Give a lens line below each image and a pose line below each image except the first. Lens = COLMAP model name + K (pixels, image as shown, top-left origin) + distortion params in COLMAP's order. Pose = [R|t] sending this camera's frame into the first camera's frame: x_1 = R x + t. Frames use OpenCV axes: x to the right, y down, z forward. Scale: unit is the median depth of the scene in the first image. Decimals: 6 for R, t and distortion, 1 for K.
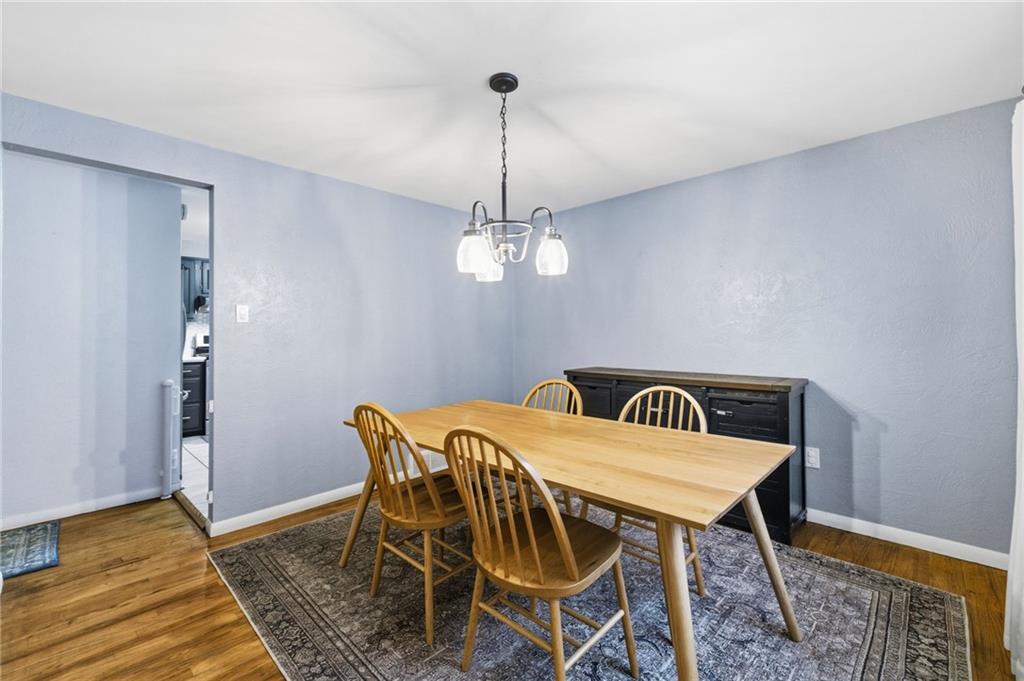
lens RADIAL K [[428.6, 0, 510.2], [0, 428.6, 333.8], [0, 0, 1]] dist [0.000580, 0.000004]
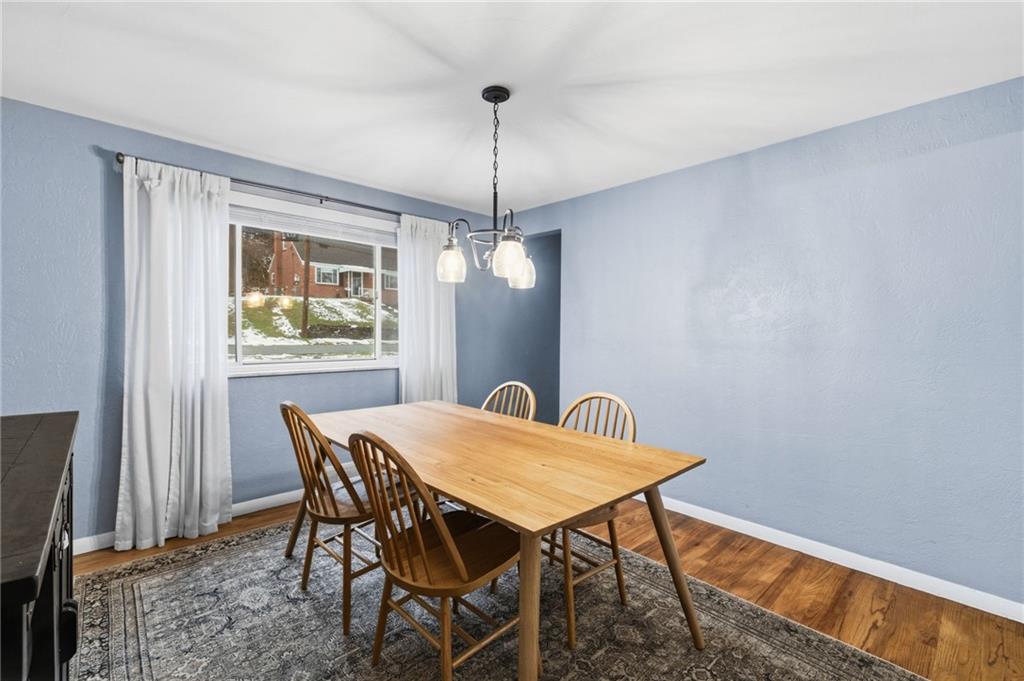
lens RADIAL K [[428.6, 0, 510.2], [0, 428.6, 333.8], [0, 0, 1]] dist [0.000580, 0.000004]
pose [[-0.998257, -0.005153, 0.058794, -0.112762], [-0.005129, 0.999987, 0.000548, -0.010135], [-0.058796, 0.000246, -0.998270, 2.026899]]
